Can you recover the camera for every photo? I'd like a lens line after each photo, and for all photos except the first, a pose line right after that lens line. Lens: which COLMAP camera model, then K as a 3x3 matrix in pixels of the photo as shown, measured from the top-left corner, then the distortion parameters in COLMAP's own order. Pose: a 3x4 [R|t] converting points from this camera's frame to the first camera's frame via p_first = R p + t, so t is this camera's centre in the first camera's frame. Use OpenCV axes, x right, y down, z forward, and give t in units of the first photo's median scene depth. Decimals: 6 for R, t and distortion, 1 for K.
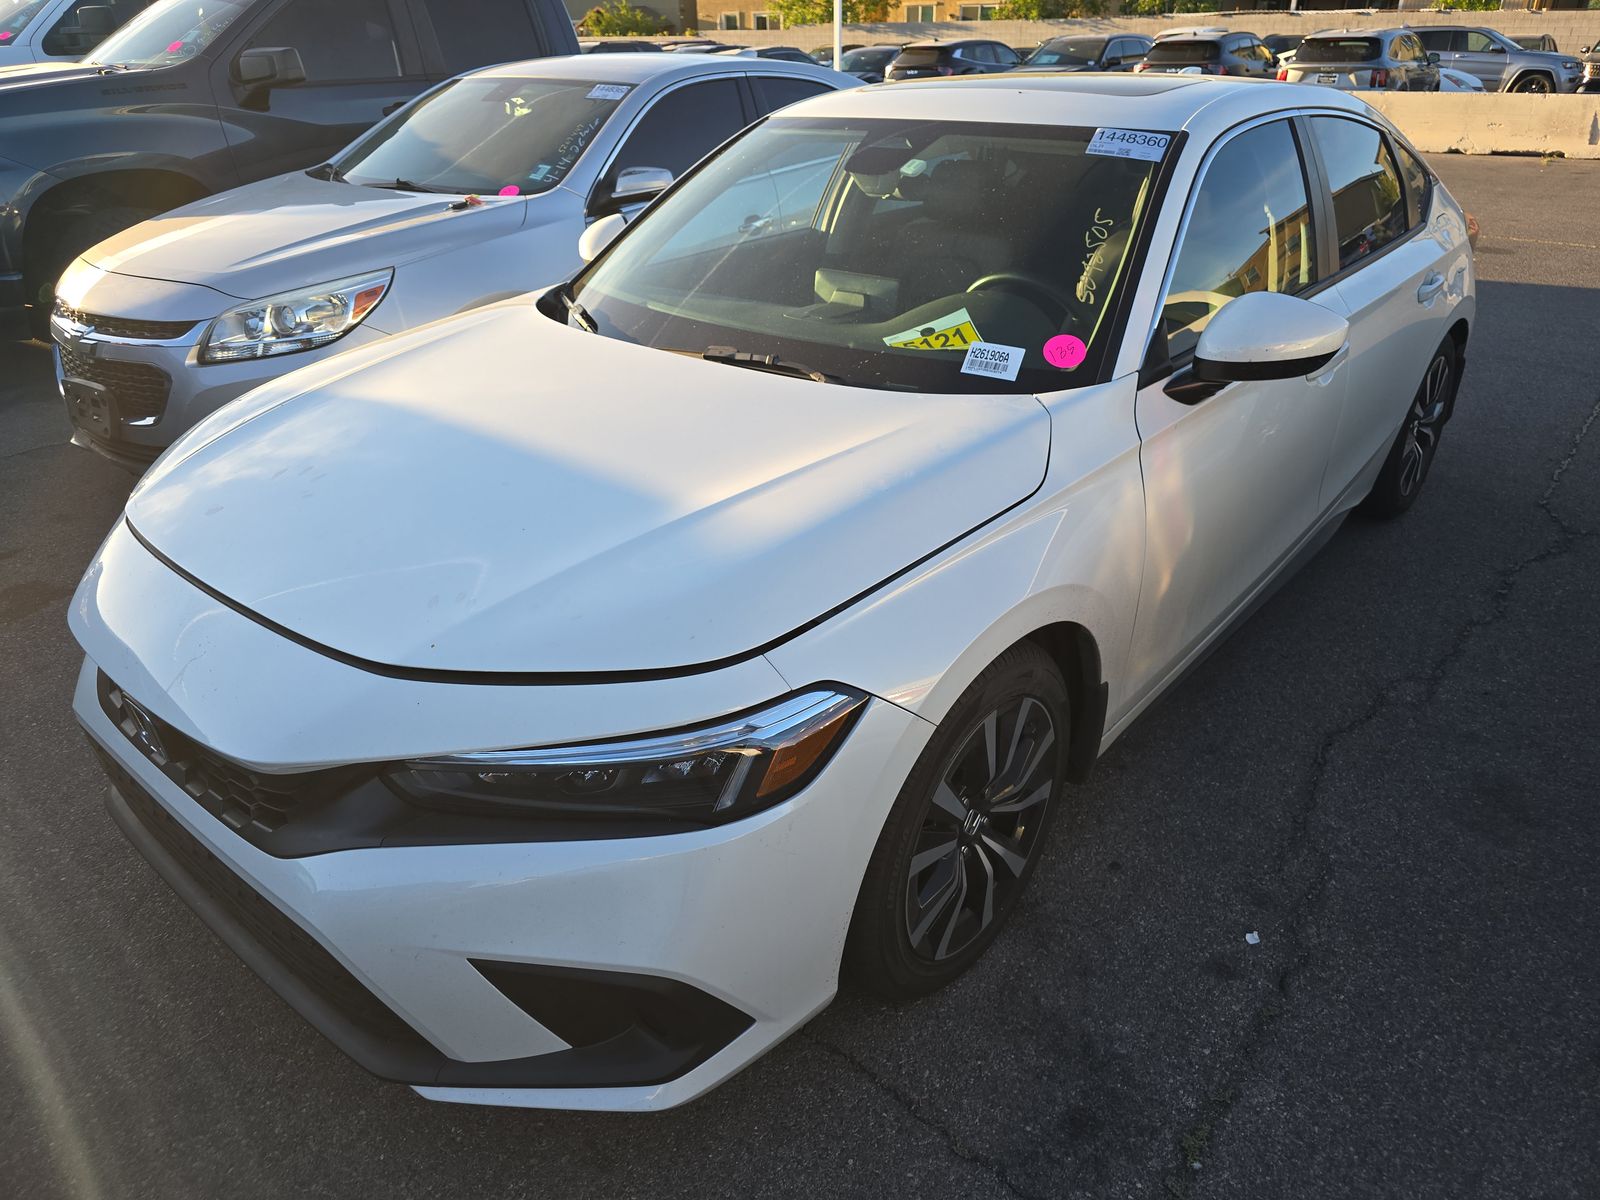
lens RADIAL K [[1067.3, 0, 795.8], [0, 1067.3, 600.5], [0, 0, 1]] dist [0.044680, -0.040336]
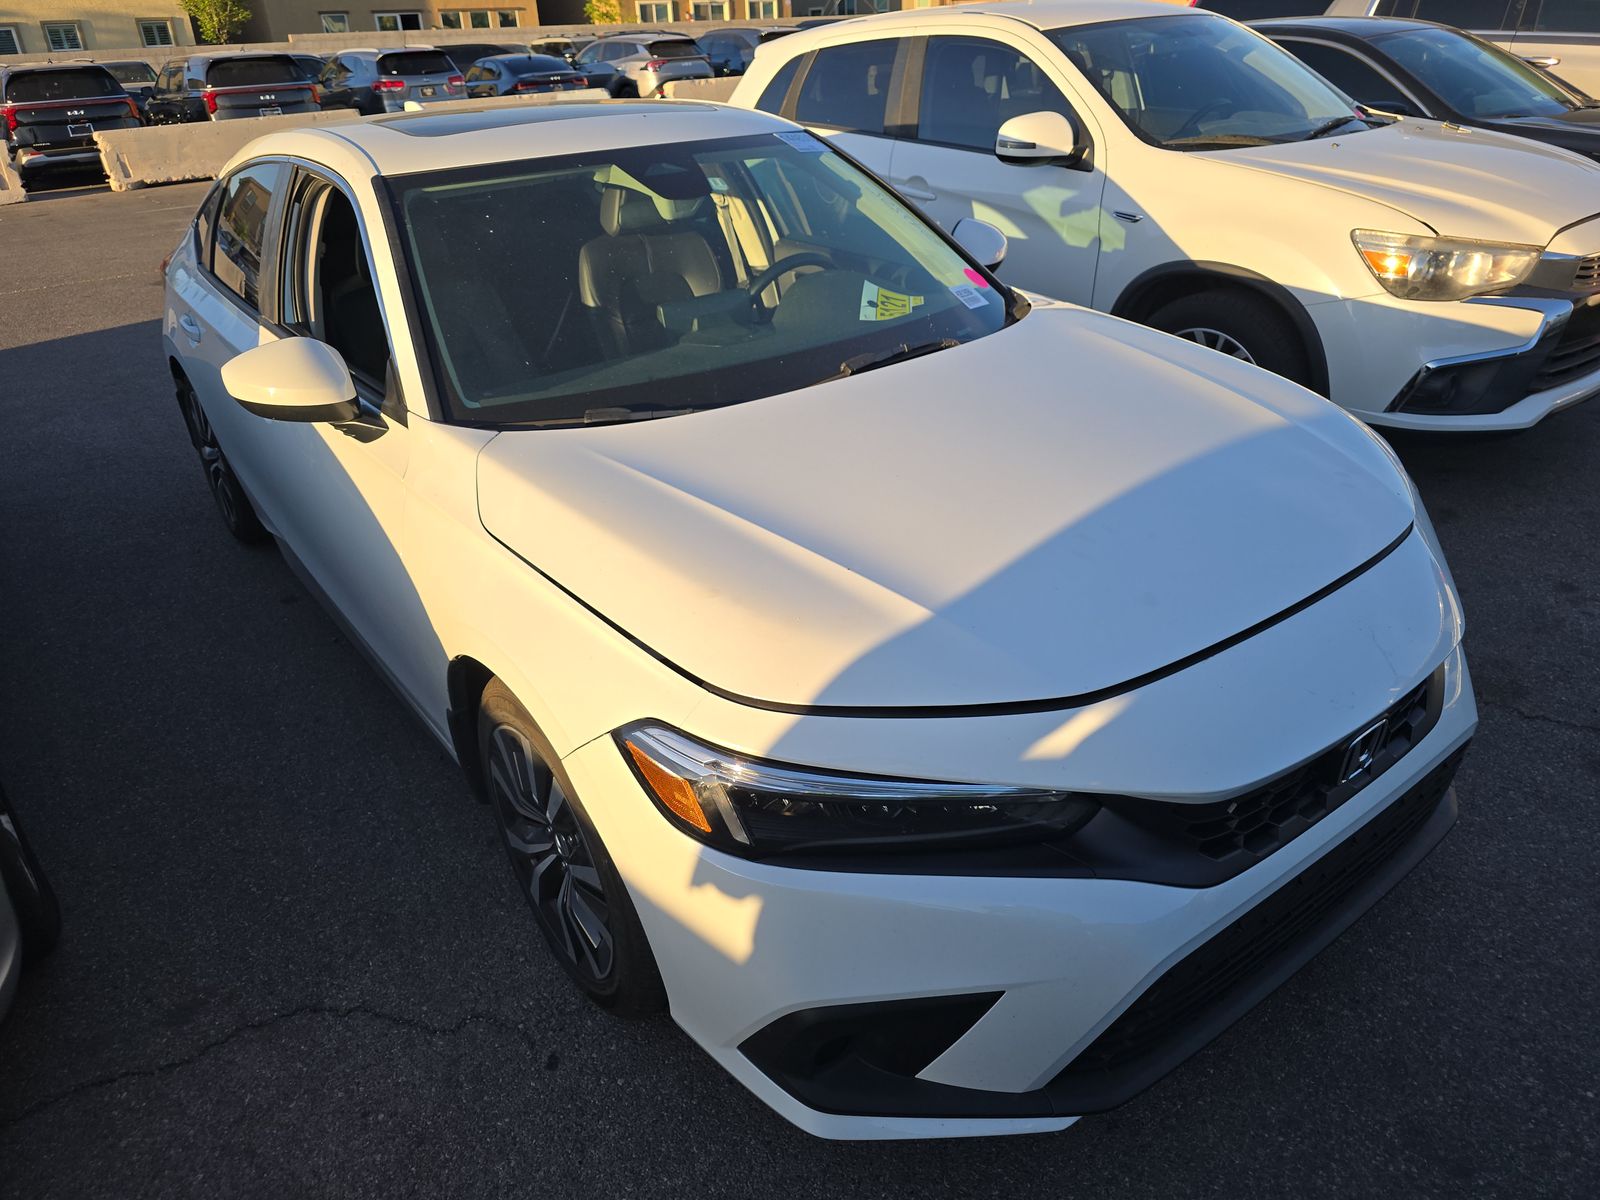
lens RADIAL K [[1067.3, 0, 795.8], [0, 1067.3, 600.5], [0, 0, 1]] dist [0.044680, -0.040336]
pose [[0.236353, -0.452457, 0.859895, -0.711835], [0.485063, 0.821752, 0.299061, -0.252368], [-0.841933, 0.346419, 0.413693, 0.466539]]
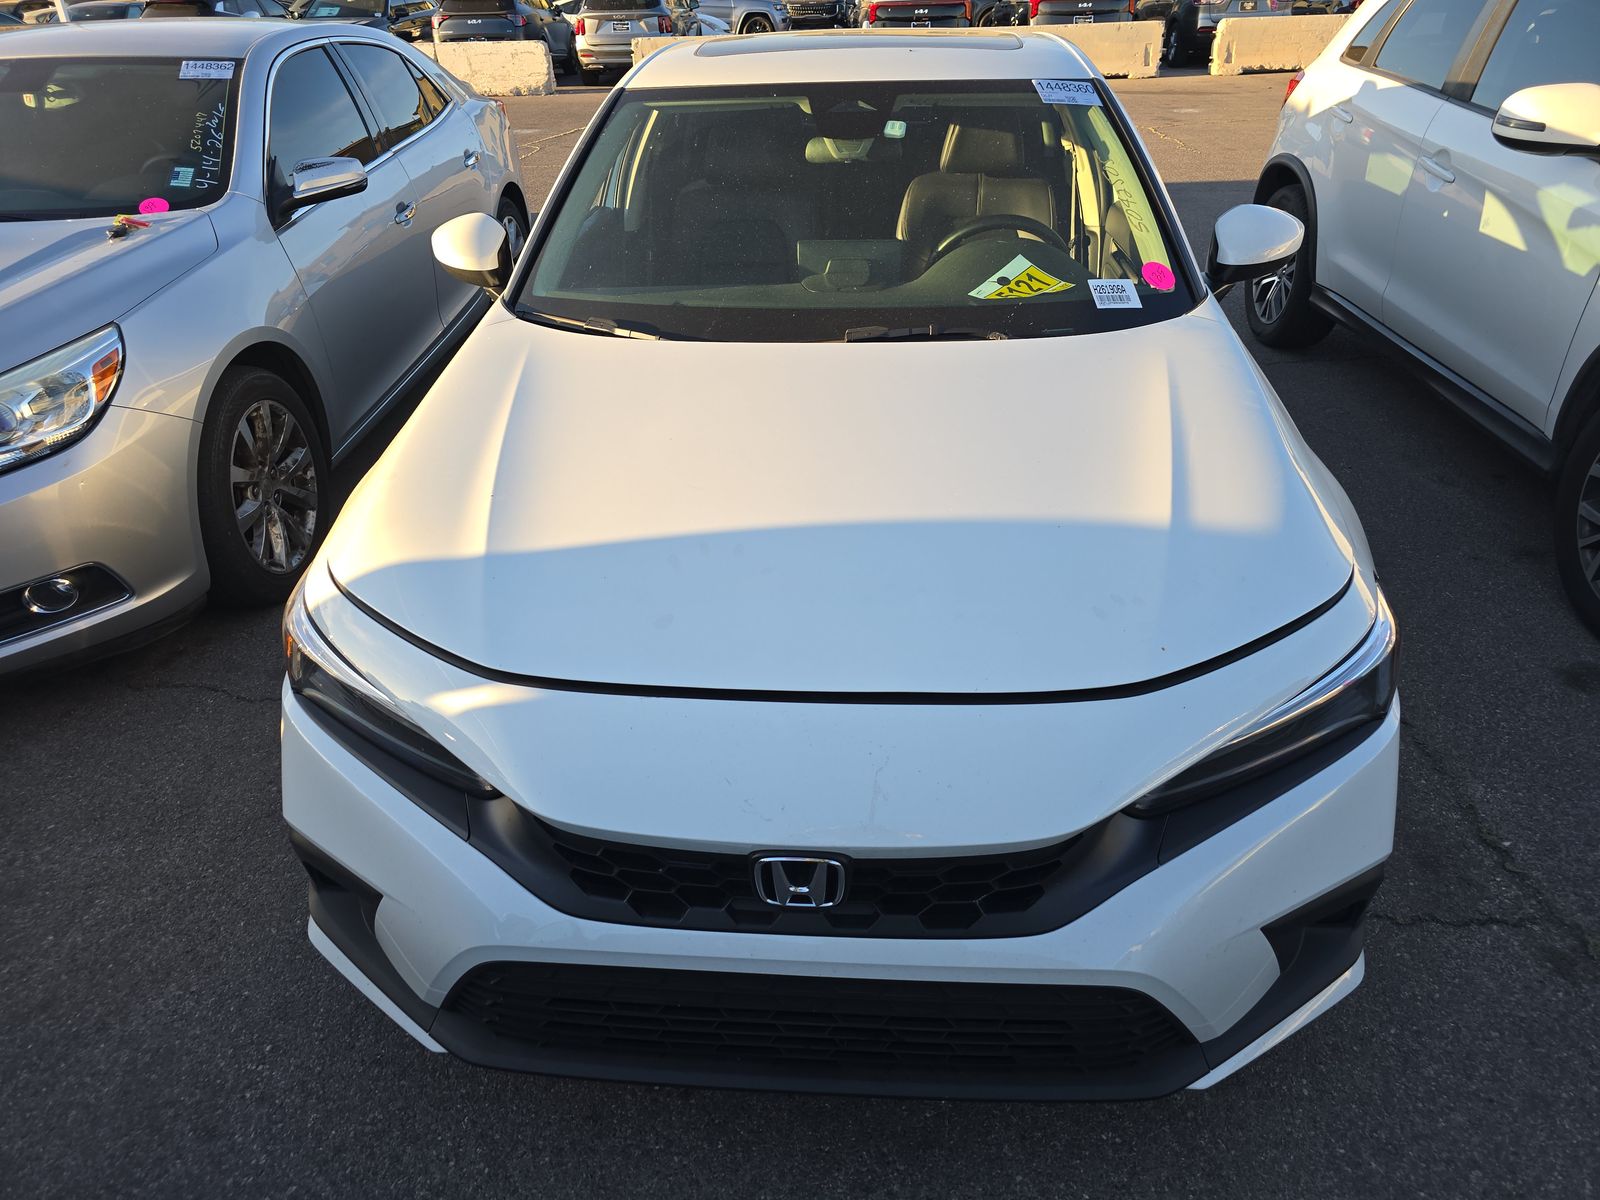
lens RADIAL K [[1067.3, 0, 795.8], [0, 1067.3, 600.5], [0, 0, 1]] dist [0.044680, -0.040336]
pose [[0.809745, -0.300101, 0.504234, -0.454436], [0.281416, 0.952662, 0.115065, -0.086469], [-0.514896, 0.048726, 0.855867, 0.139897]]
